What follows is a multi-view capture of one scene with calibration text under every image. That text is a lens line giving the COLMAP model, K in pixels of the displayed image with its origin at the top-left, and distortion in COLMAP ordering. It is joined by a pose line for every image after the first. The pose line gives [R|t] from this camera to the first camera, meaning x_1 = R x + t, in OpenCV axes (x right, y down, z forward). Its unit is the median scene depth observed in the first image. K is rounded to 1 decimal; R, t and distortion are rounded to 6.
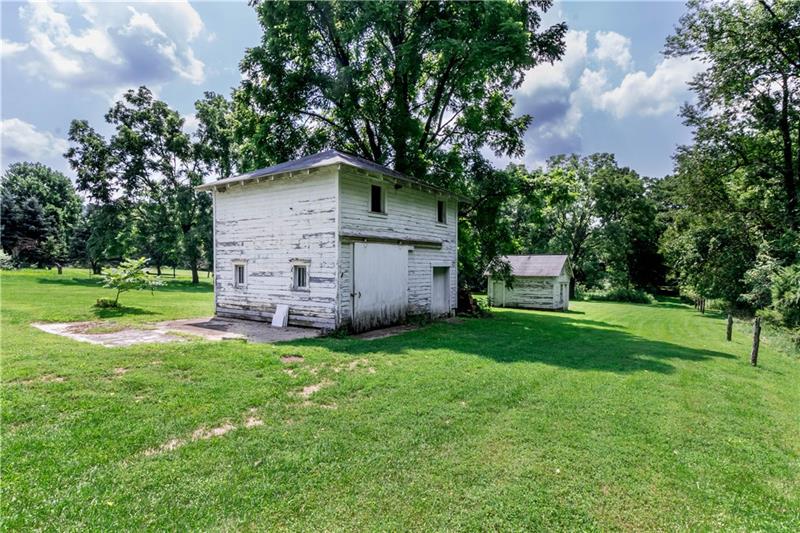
lens RADIAL K [[428.9, 0, 400.7], [0, 428.9, 264.5], [0, 0, 1]] dist [0.003112, 0.000314]
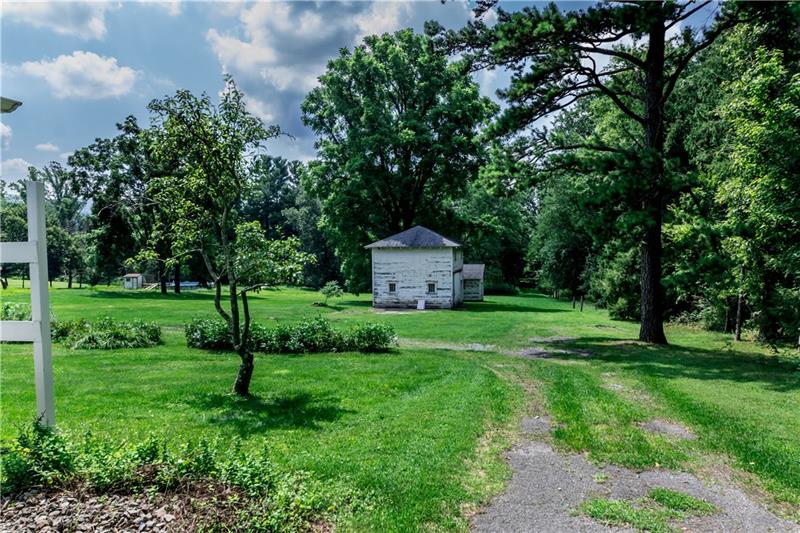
lens RADIAL K [[643.9, 0, 400.3], [0, 643.9, 266.5], [0, 0, 1]] dist [-0.001946, -0.000168]
pose [[0.922167, -0.026200, 0.385903, -1.584428], [0.015742, 0.999419, 0.030236, -0.182073], [-0.386471, -0.021808, 0.922044, -2.028919]]
